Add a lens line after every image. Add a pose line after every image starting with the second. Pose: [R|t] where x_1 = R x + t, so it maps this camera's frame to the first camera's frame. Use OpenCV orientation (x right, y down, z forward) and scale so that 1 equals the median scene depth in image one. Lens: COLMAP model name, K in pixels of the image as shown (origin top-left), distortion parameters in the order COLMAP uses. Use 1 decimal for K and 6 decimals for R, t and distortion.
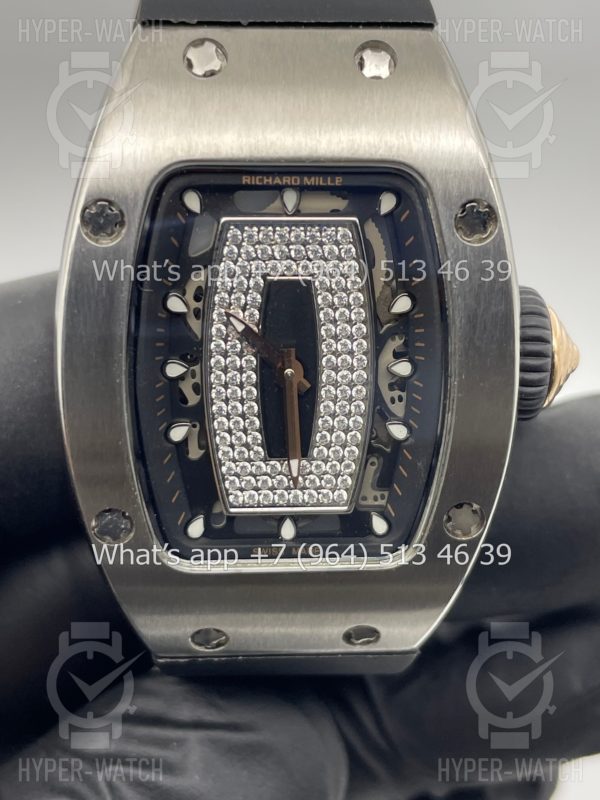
lens RADIAL K [[1198.3, 0, 300.0], [0, 1198.3, 400.0], [0, 0, 1]] dist [0.175166, 0.011241]
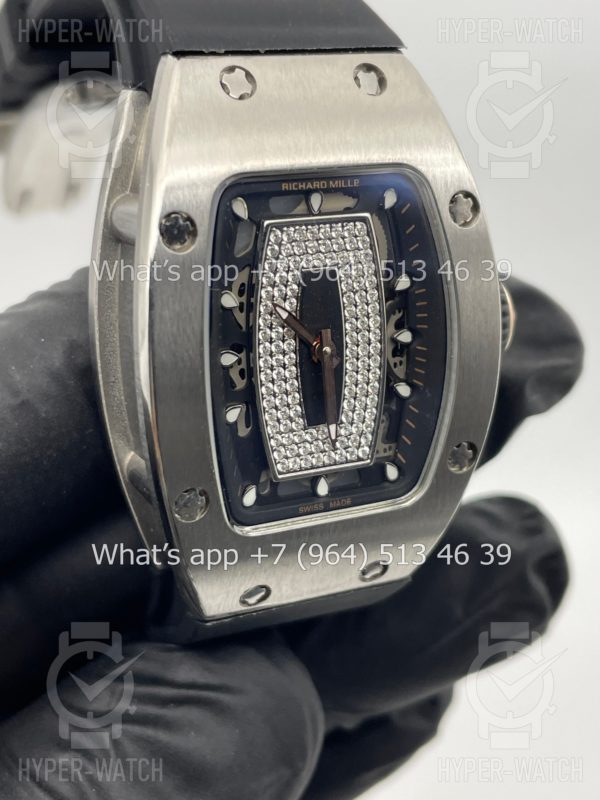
lens RADIAL K [[1198.3, 0, 300.0], [0, 1198.3, 400.0], [0, 0, 1]] dist [0.175166, 0.011241]
pose [[0.932421, -0.123186, 0.339729, -0.428767], [0.122315, 0.992199, 0.024066, -0.005826], [-0.340044, 0.019114, 0.940215, -0.081734]]
